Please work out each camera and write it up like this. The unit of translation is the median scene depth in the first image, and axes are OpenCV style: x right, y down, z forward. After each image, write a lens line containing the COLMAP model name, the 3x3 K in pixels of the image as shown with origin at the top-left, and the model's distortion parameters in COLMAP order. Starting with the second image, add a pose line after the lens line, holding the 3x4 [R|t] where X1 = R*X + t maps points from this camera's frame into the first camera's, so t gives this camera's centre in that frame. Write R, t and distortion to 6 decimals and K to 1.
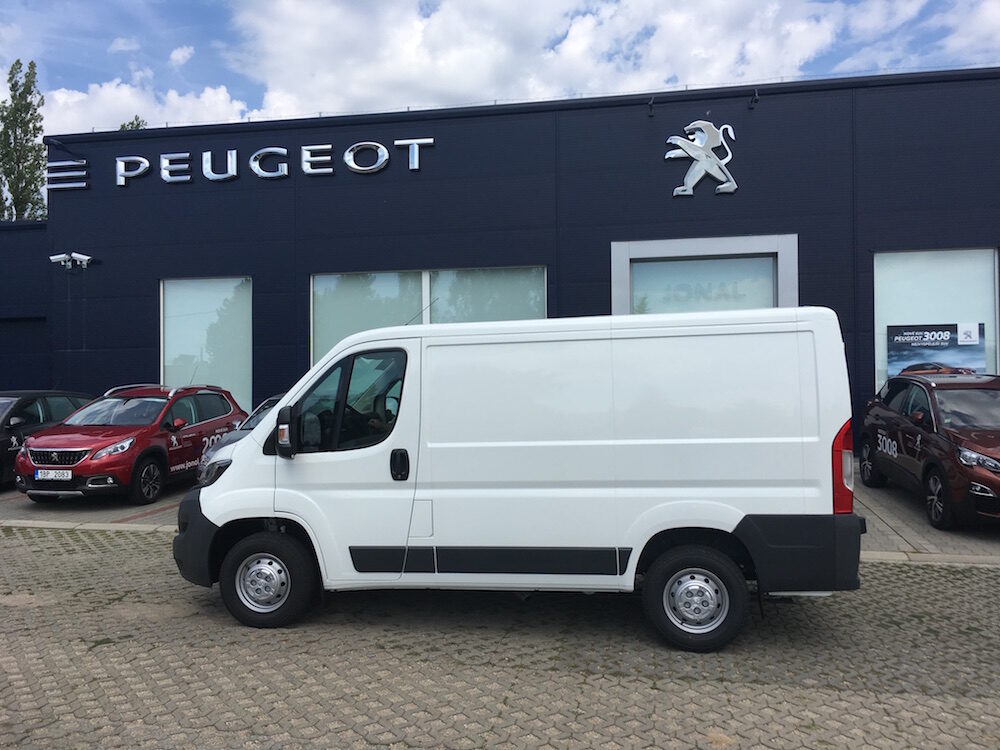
lens RADIAL K [[871.8, 0, 504.2], [0, 871.8, 377.1], [0, 0, 1]] dist [0.076637, -0.123304]
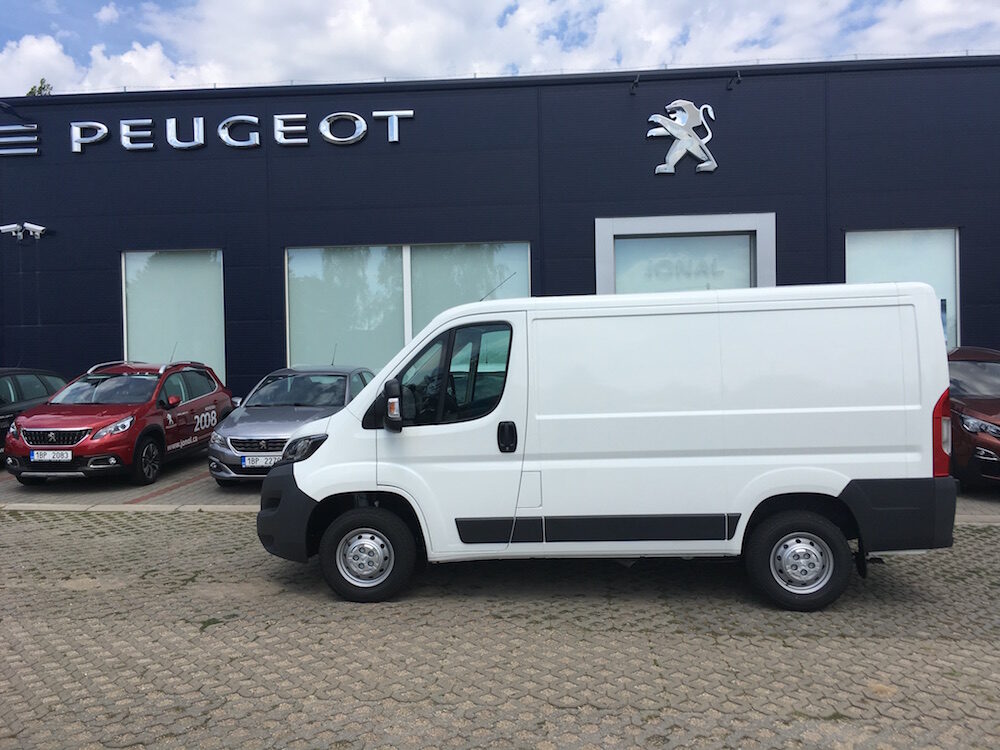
lens RADIAL K [[871.8, 0, 501.6], [0, 871.8, 372.3], [0, 0, 1]] dist [0.076637, -0.123304]
pose [[0.994231, -0.006312, 0.107077, -0.127566], [0.004040, 0.999762, 0.021427, 0.002204], [-0.107187, -0.020871, 0.994020, 0.000961]]
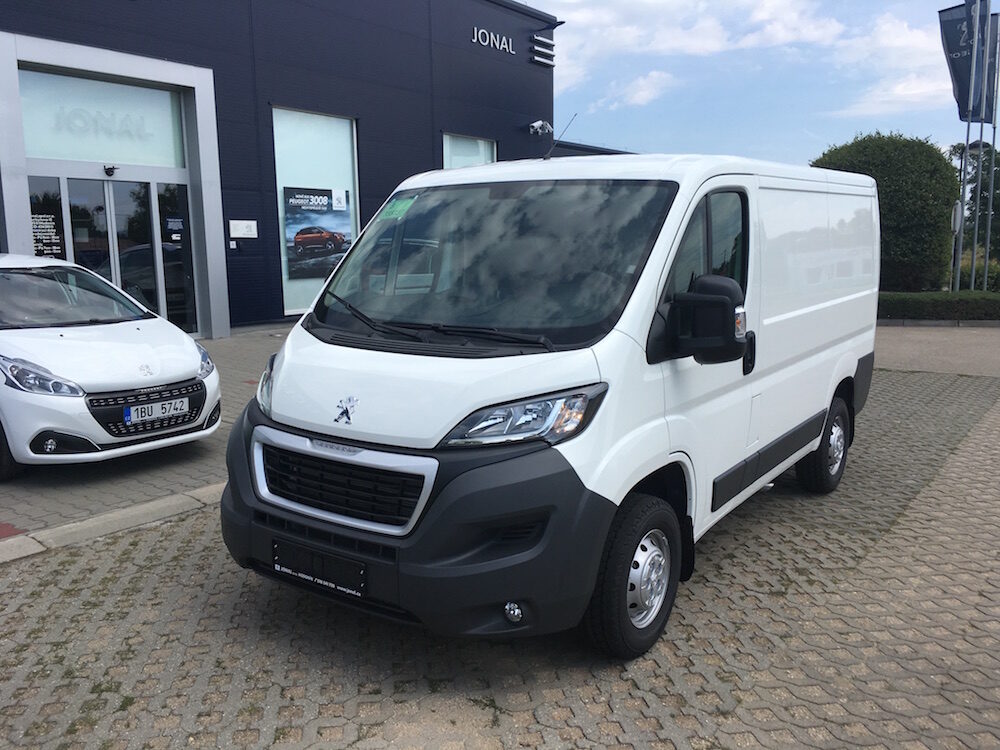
lens RADIAL K [[871.8, 0, 506.1], [0, 871.8, 364.9], [0, 0, 1]] dist [0.076637, -0.123304]
pose [[0.404253, -0.119190, 0.906848, -0.468401], [-0.005055, 0.991167, 0.132526, 0.008793], [-0.914633, -0.058158, 0.400079, 0.486134]]
